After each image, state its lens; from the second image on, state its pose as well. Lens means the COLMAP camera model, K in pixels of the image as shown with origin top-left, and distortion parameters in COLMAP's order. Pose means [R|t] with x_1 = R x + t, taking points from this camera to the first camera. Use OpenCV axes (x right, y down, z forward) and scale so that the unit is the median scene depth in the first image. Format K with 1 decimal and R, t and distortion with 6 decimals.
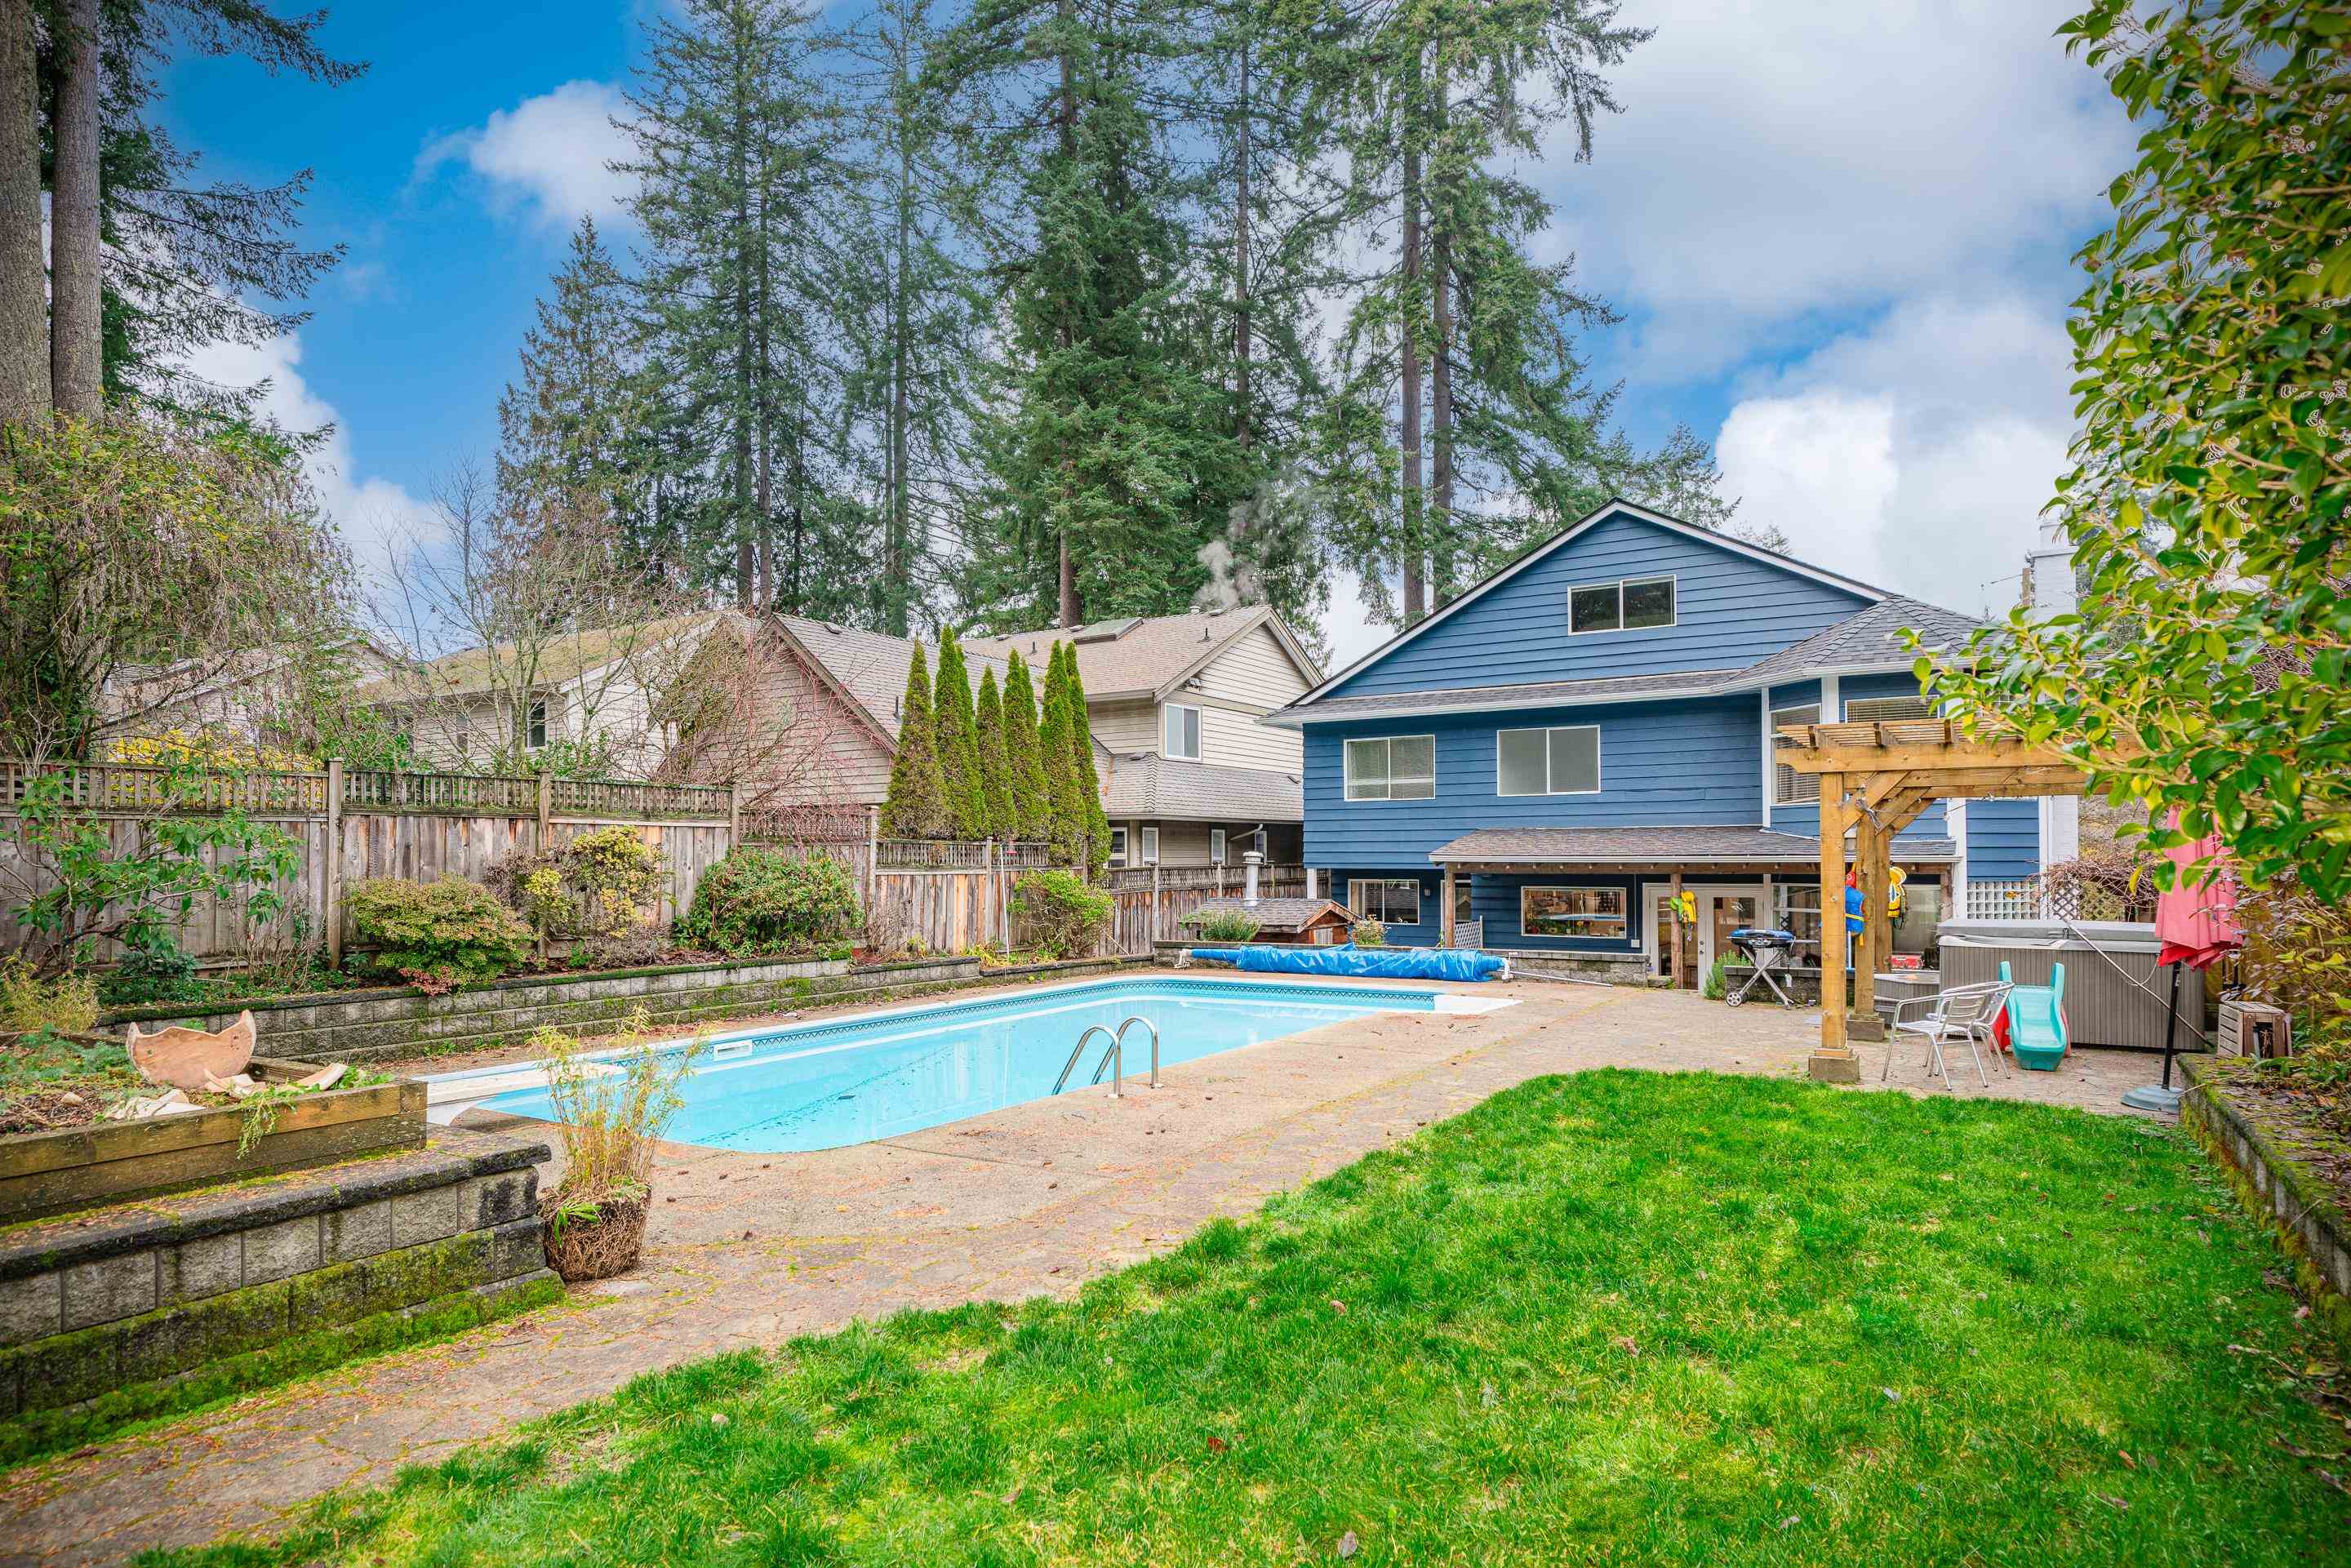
lens RADIAL K [[1558.8, 0, 1177.5], [0, 1558.8, 891.8], [0, 0, 1]] dist [0.001844, 0.001256]
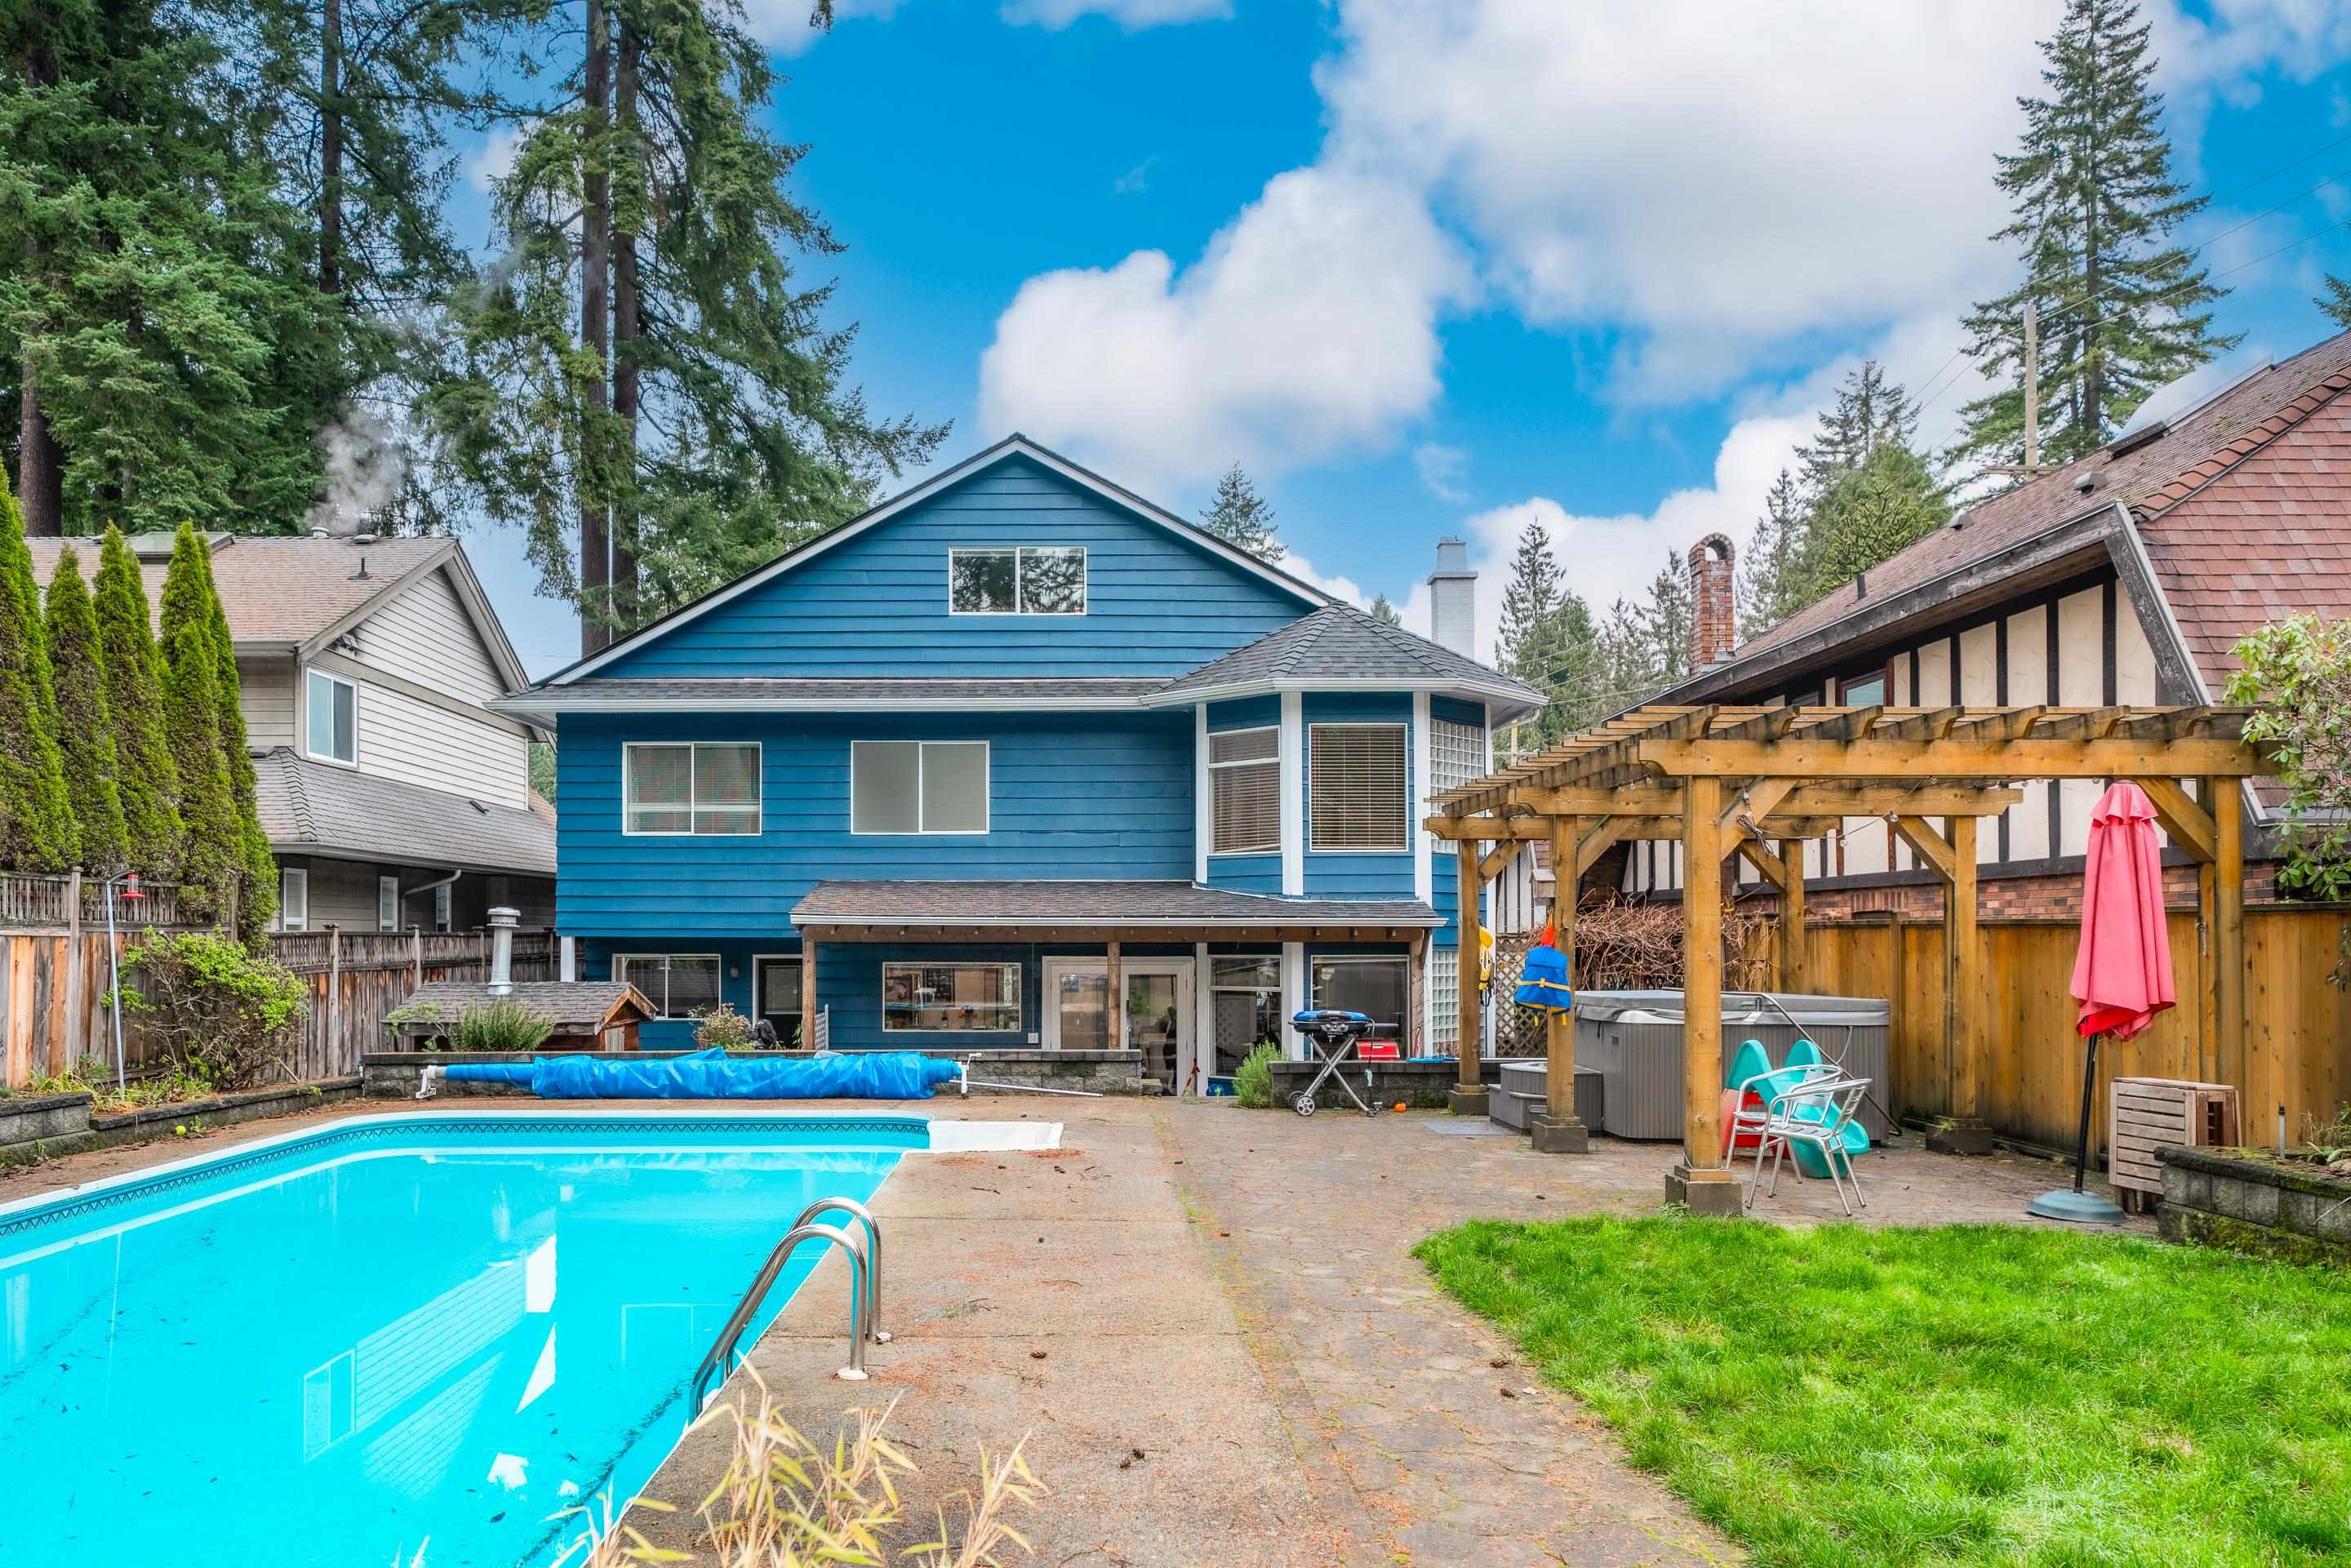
lens RADIAL K [[1833.3, 0, 1175.9], [0, 1833.3, 940.0], [0, 0, 1]] dist [0.004318, 0.002079]
pose [[0.841810, 0.001754, 0.539771, -0.122056], [0.012119, 0.999681, -0.022150, 0.006857], [-0.539637, 0.025187, 0.841521, 0.231504]]
